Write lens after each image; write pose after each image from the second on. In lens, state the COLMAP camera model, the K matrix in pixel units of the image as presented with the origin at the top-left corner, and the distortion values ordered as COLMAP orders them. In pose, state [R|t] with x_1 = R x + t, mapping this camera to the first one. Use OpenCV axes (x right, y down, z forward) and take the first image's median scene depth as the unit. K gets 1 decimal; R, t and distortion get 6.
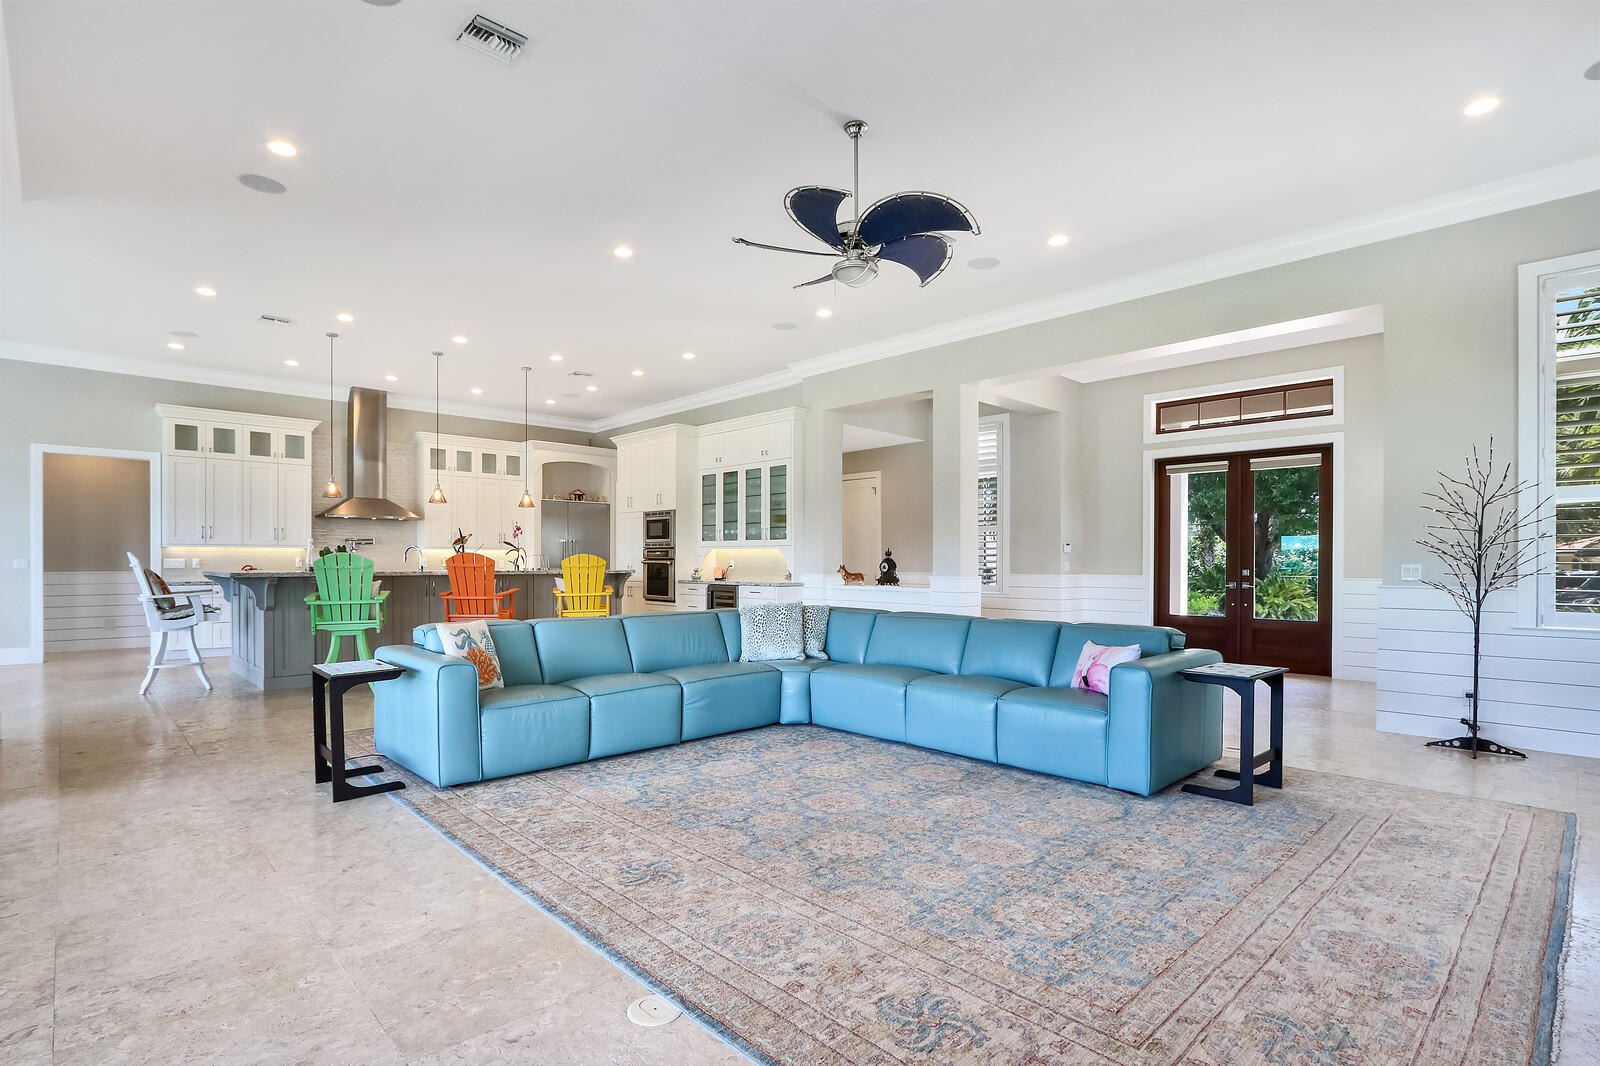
lens RADIAL K [[773.1, 0, 794.9], [0, 773.1, 562.8], [0, 0, 1]] dist [-0.001023, 0.000140]
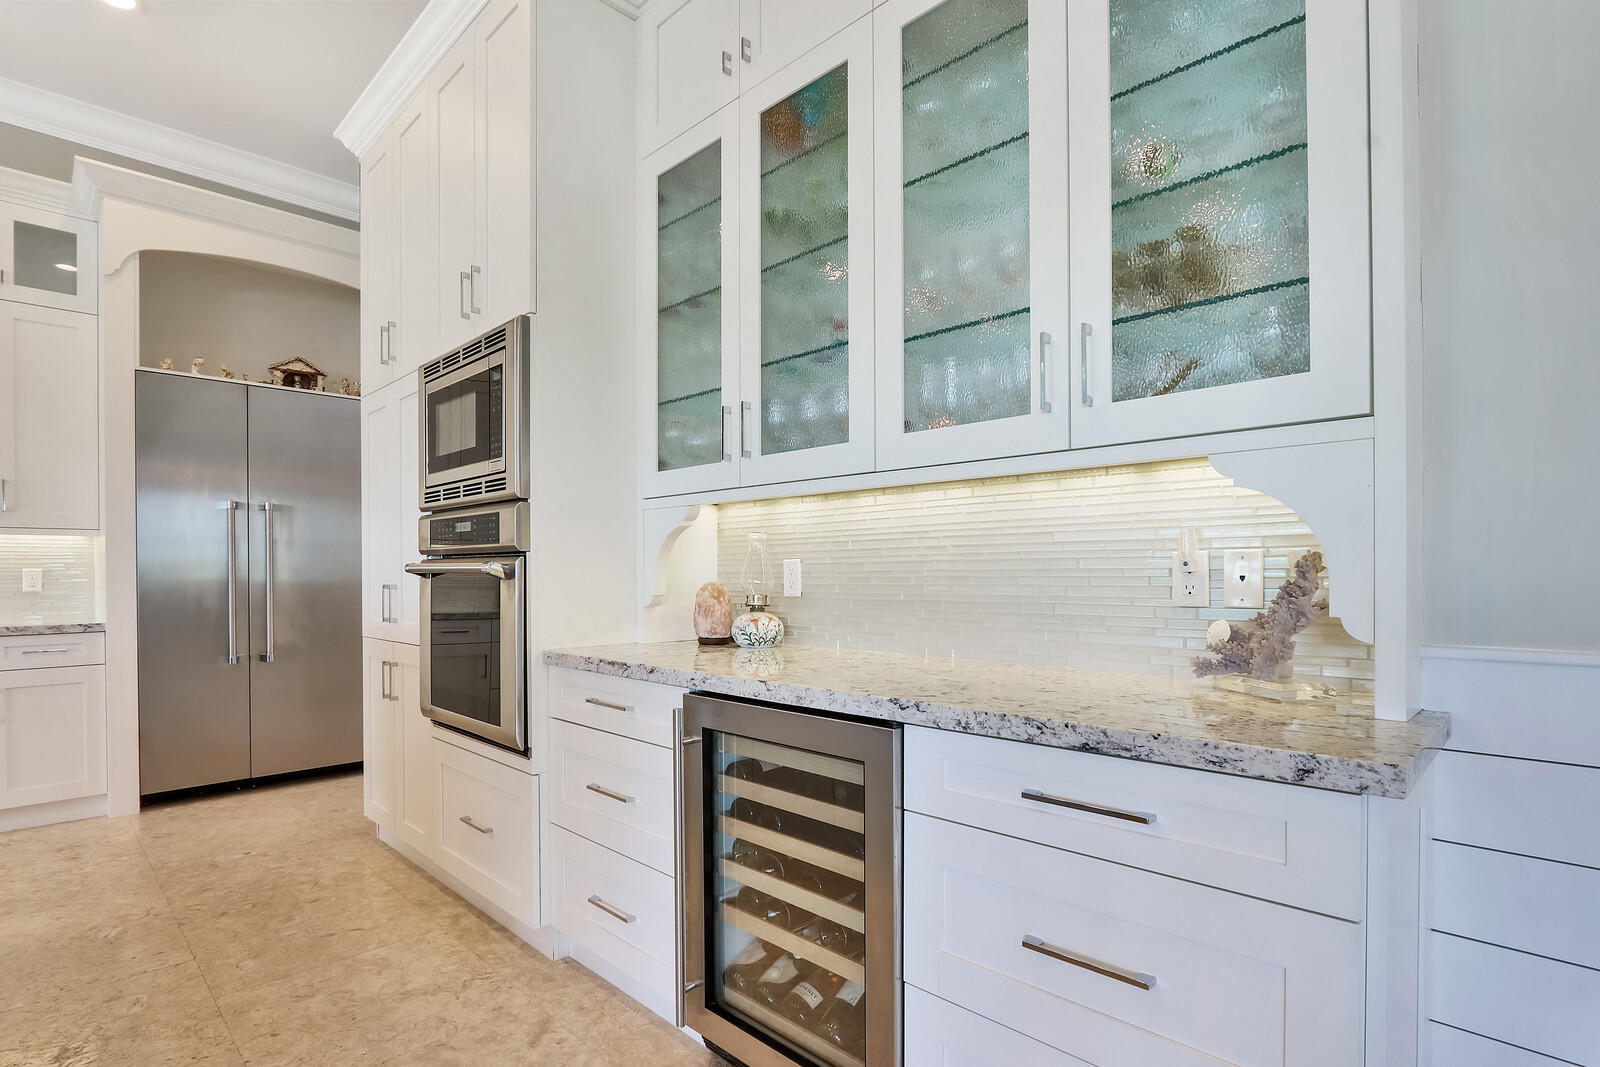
lens RADIAL K [[773.1, 0, 794.9], [0, 773.1, 563.3], [0, 0, 1]] dist [-0.001023, 0.000140]
pose [[0.999288, -0.006057, 0.037243, -0.091824], [0.006568, 0.999885, -0.013635, 0.001327], [-0.037156, 0.013870, 0.999213, 0.797995]]
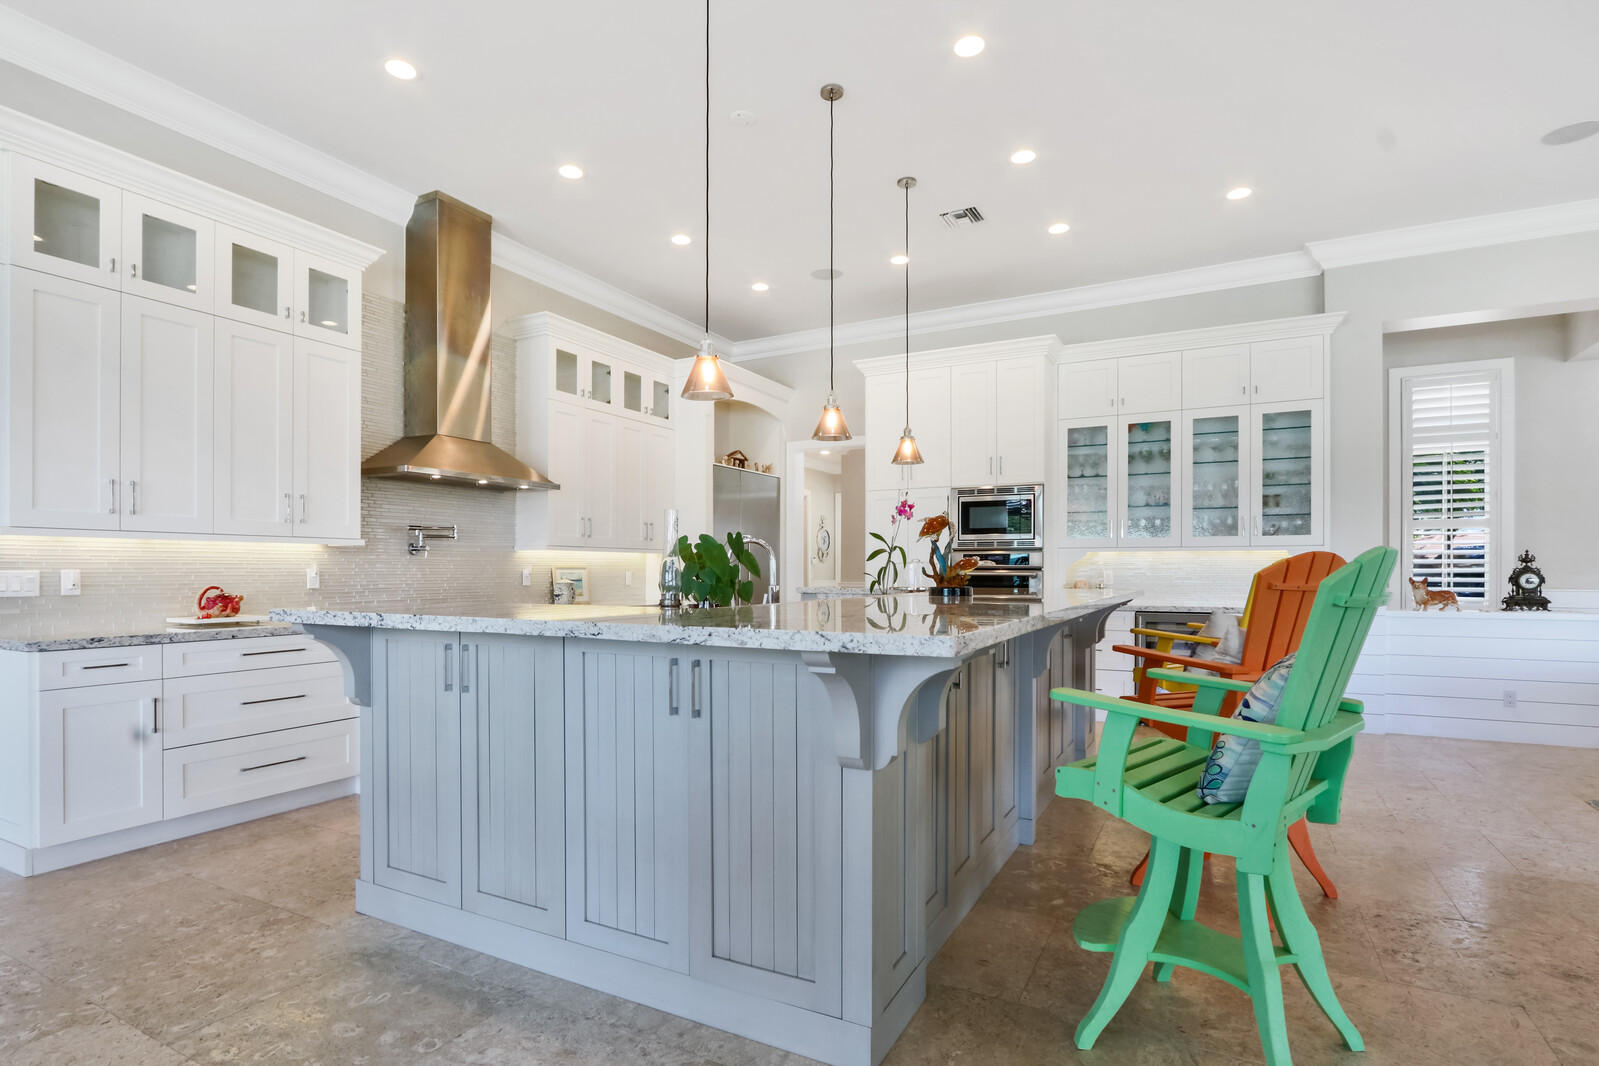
lens RADIAL K [[807.1, 0, 798.3], [0, 807.1, 570.2], [0, 0, 1]] dist [-0.000840, 0.000042]
pose [[0.945706, -0.002554, 0.325014, -0.532385], [0.003189, 0.999994, -0.001419, -0.003476], [-0.325008, 0.002379, 0.945708, 0.491893]]
